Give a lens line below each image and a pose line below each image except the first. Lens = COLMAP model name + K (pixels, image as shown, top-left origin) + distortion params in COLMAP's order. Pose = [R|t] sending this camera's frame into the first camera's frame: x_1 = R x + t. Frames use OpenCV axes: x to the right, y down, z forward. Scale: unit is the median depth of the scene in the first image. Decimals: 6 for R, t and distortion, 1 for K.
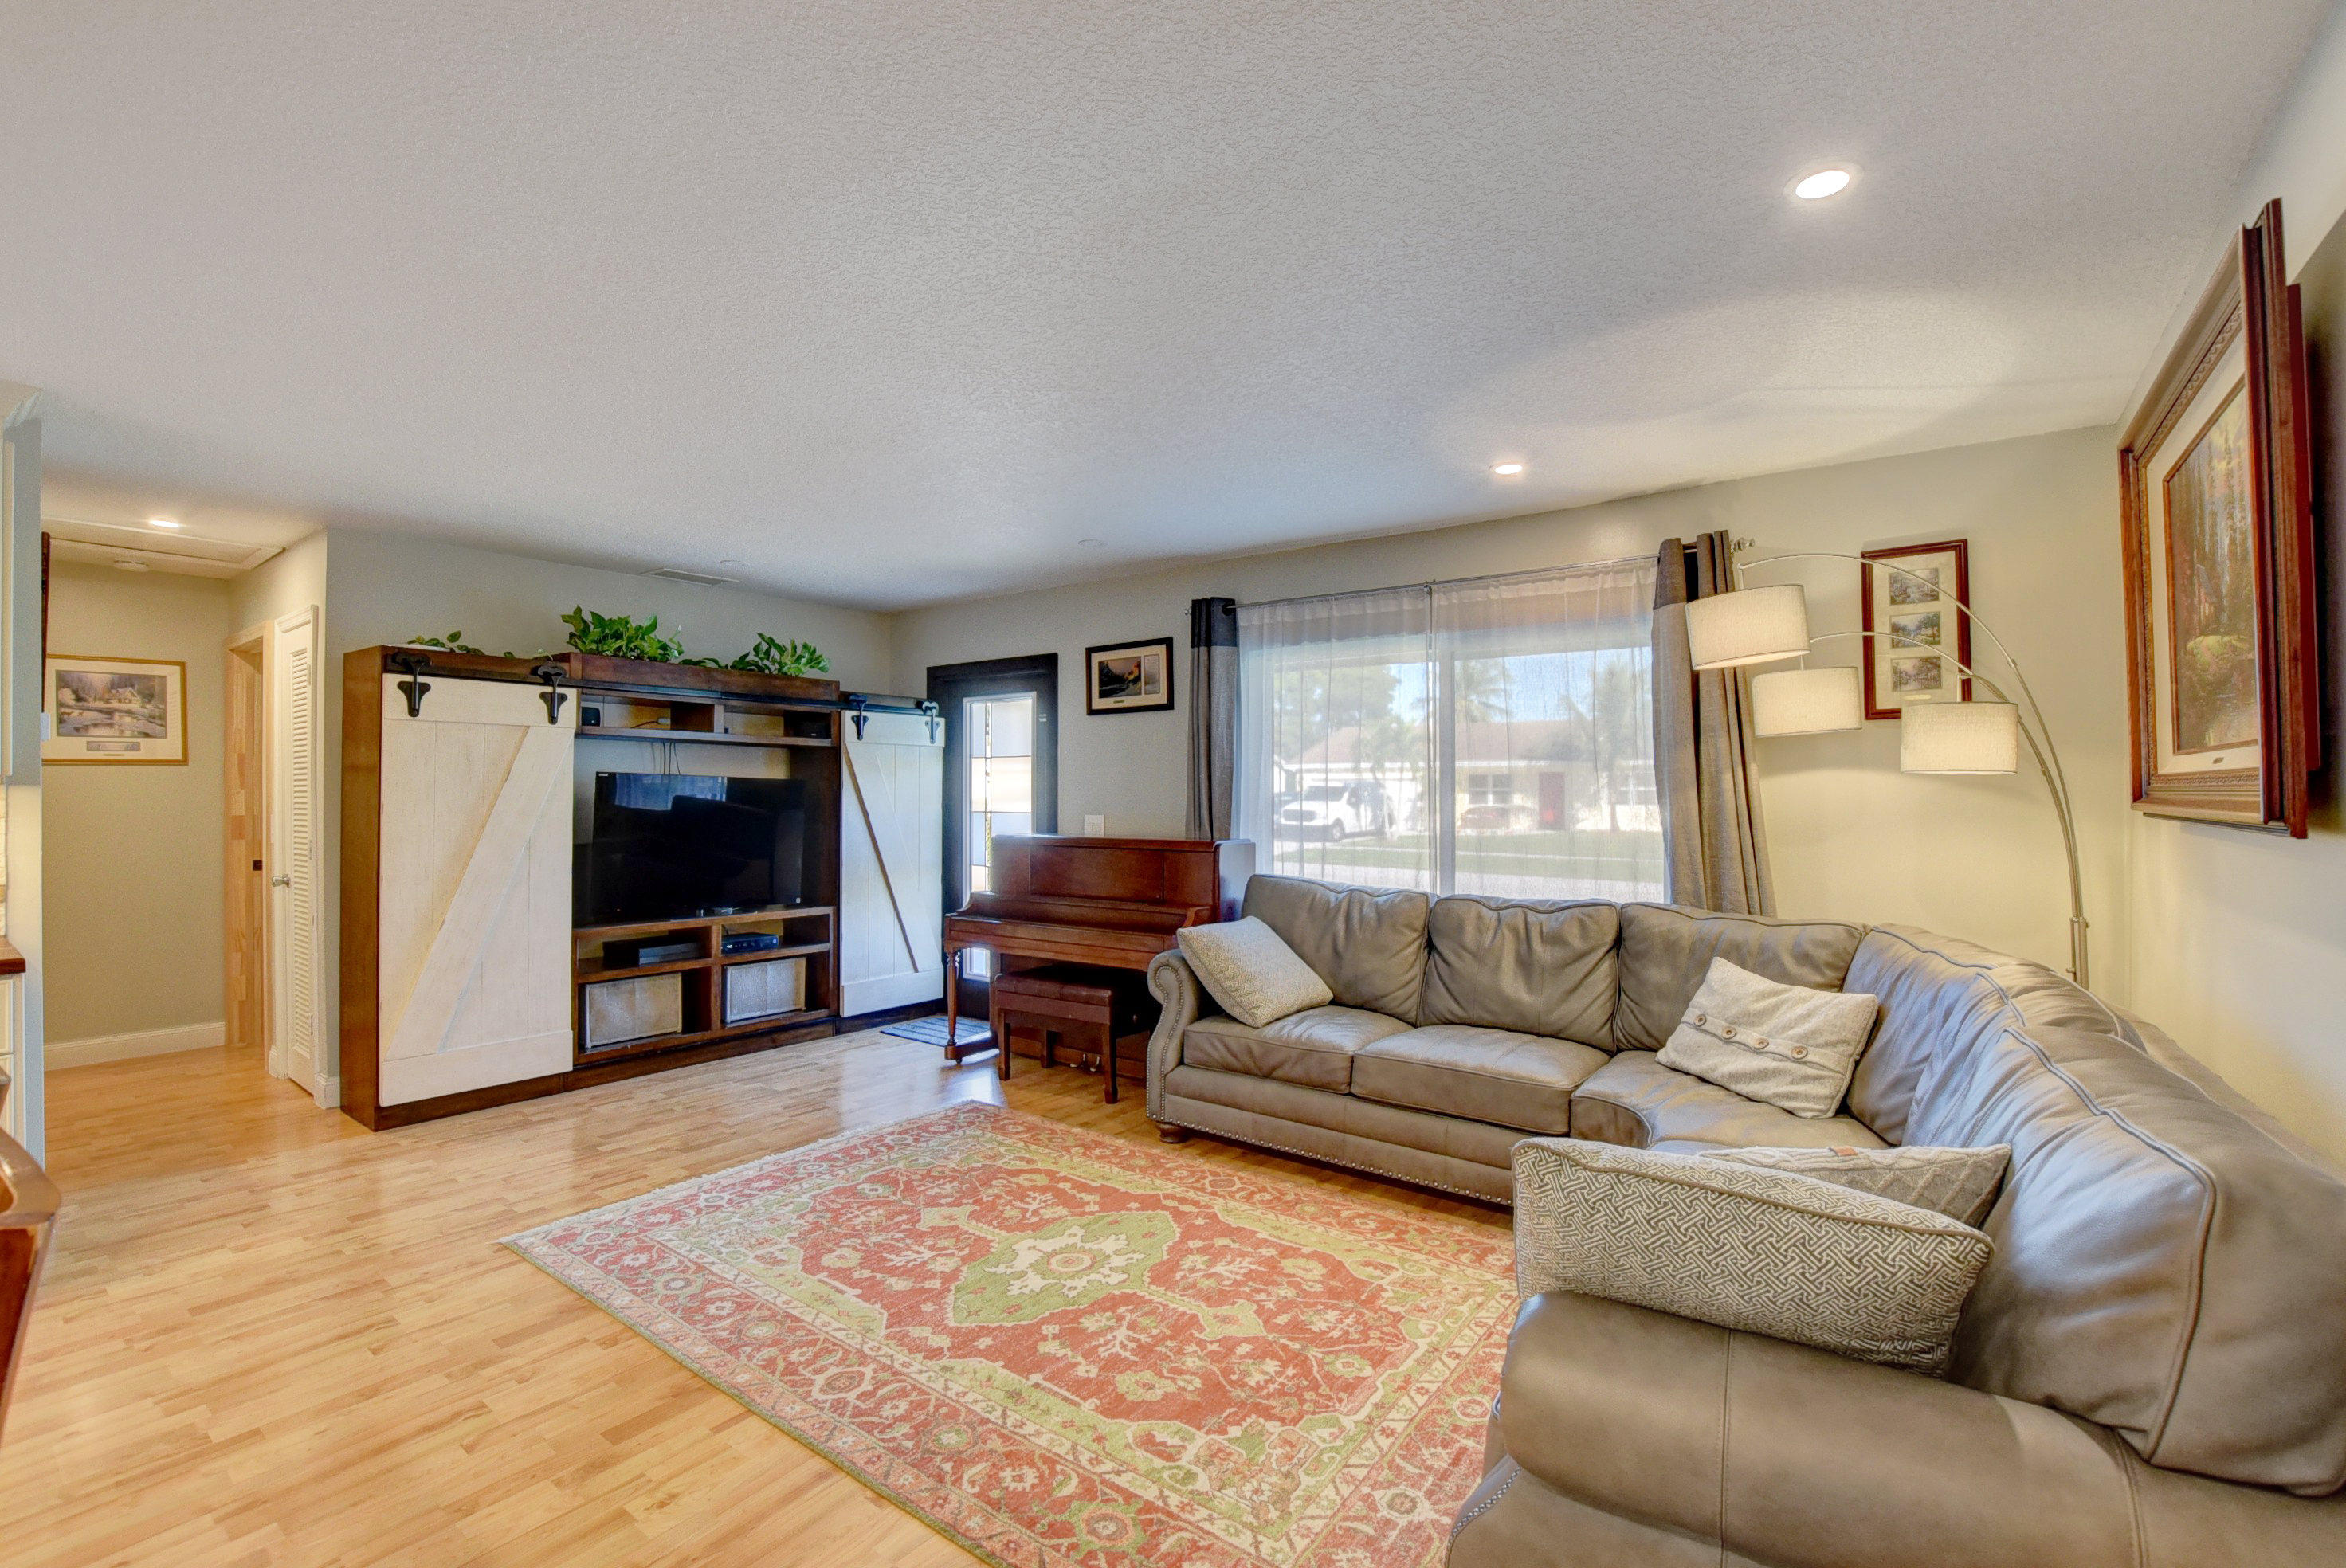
lens RADIAL K [[1029.8, 0, 1174.7], [0, 1029.8, 780.0], [0, 0, 1]] dist [-0.031609, 0.003598]
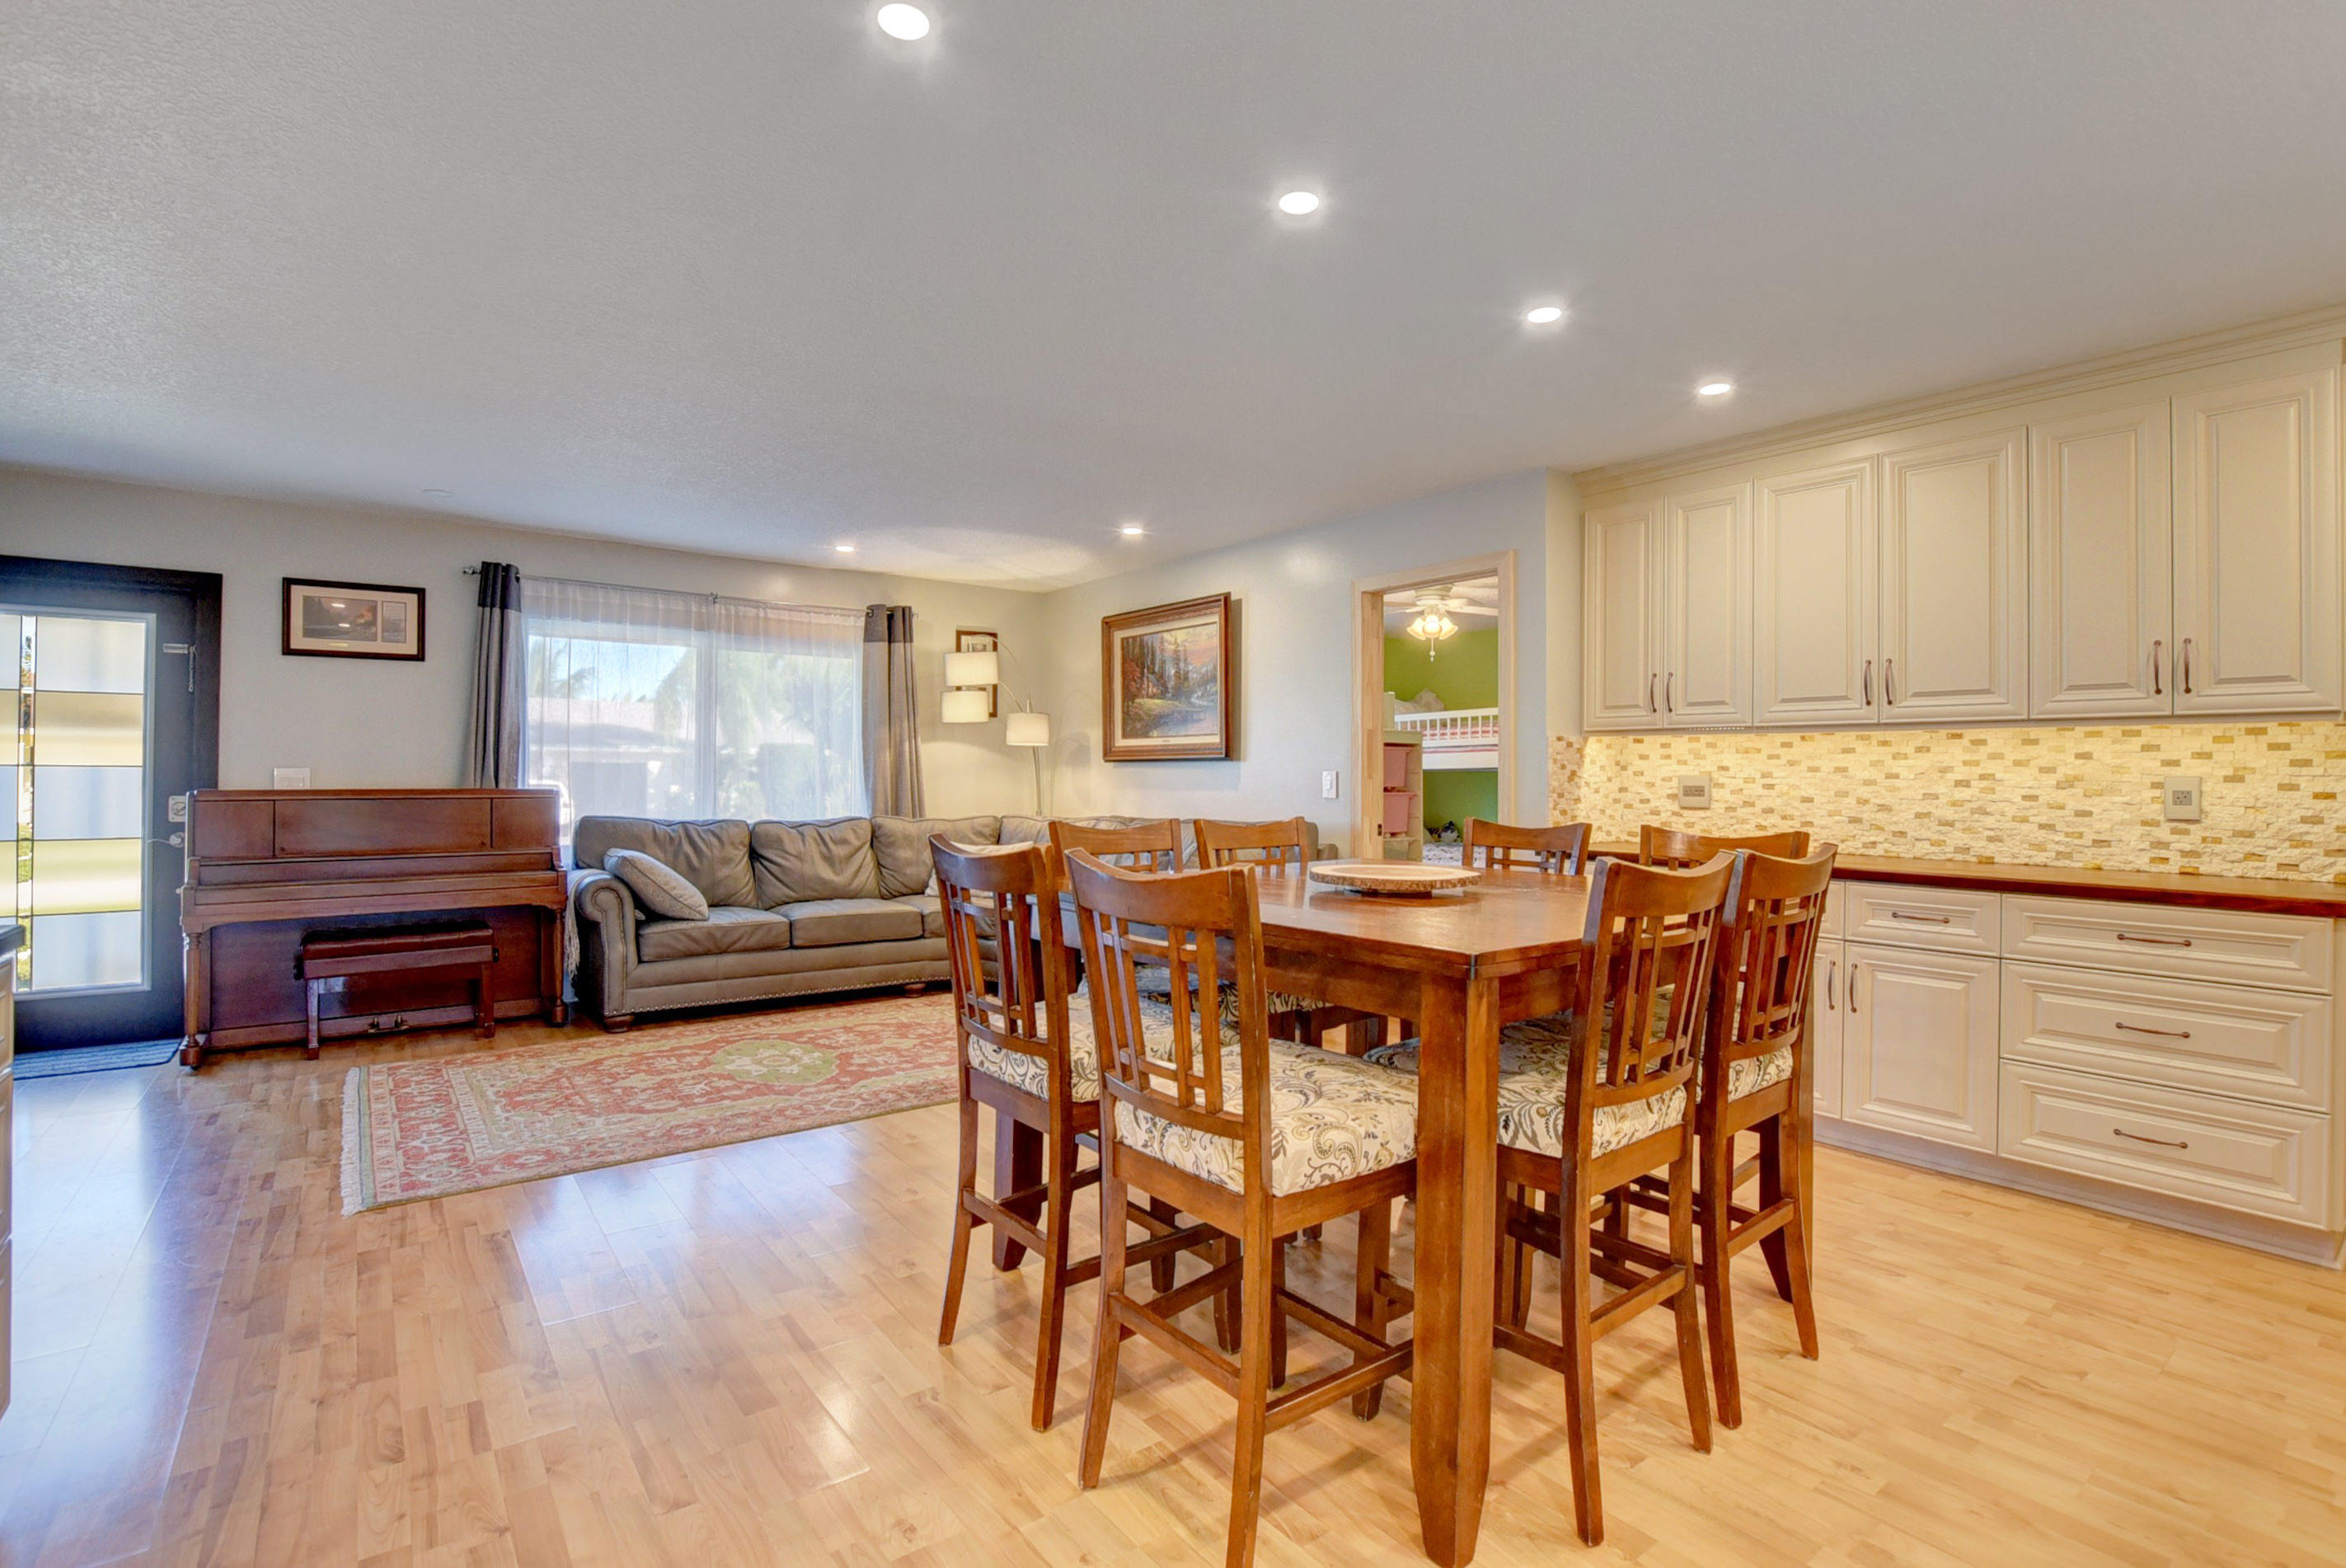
lens RADIAL K [[1099.9, 0, 1165.4], [0, 1099.9, 766.3], [0, 0, 1]] dist [-0.022492, 0.001085]
pose [[0.272590, 0.013403, 0.962037, -1.129264], [-0.012866, 0.999864, -0.010284, 0.047599], [-0.962044, -0.009574, 0.272725, 0.035759]]
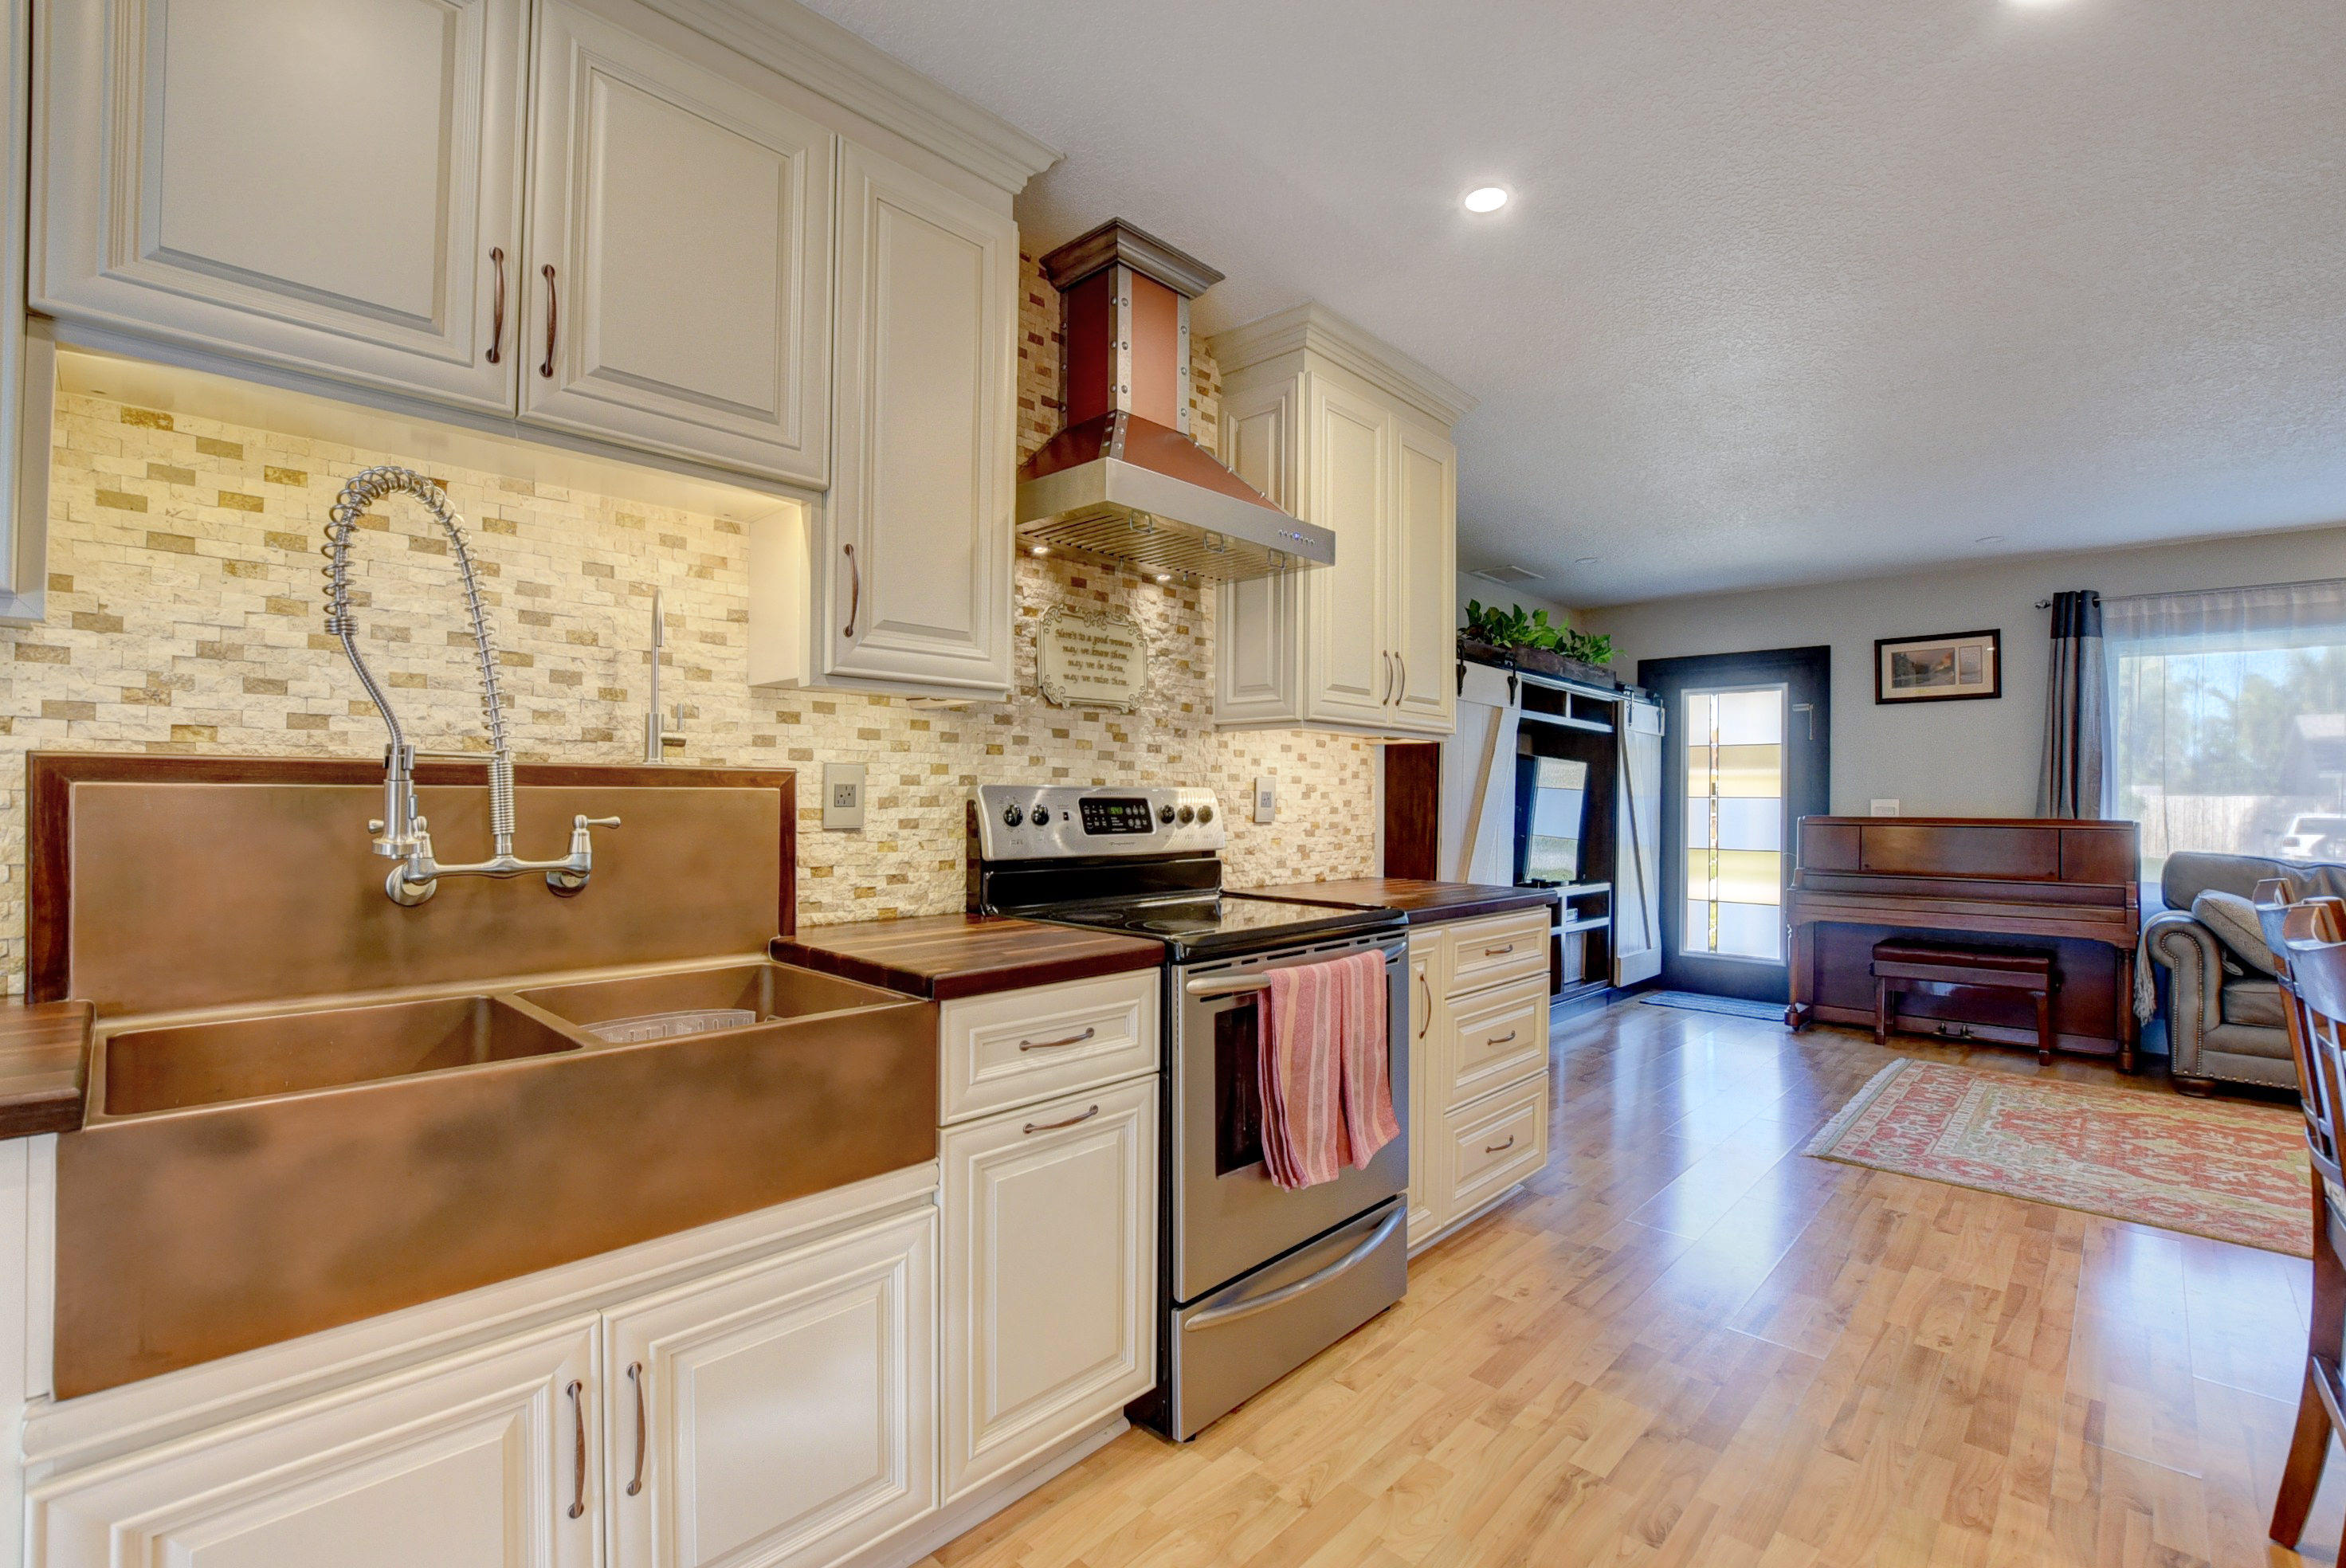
lens RADIAL K [[1029.8, 0, 1181.7], [0, 1029.8, 788.6], [0, 0, 1]] dist [-0.031609, 0.003598]
pose [[0.994368, 0.012701, -0.105219, -1.000286], [-0.012786, 0.999918, -0.000127, 0.048302], [0.105208, 0.001472, 0.994449, -0.153403]]
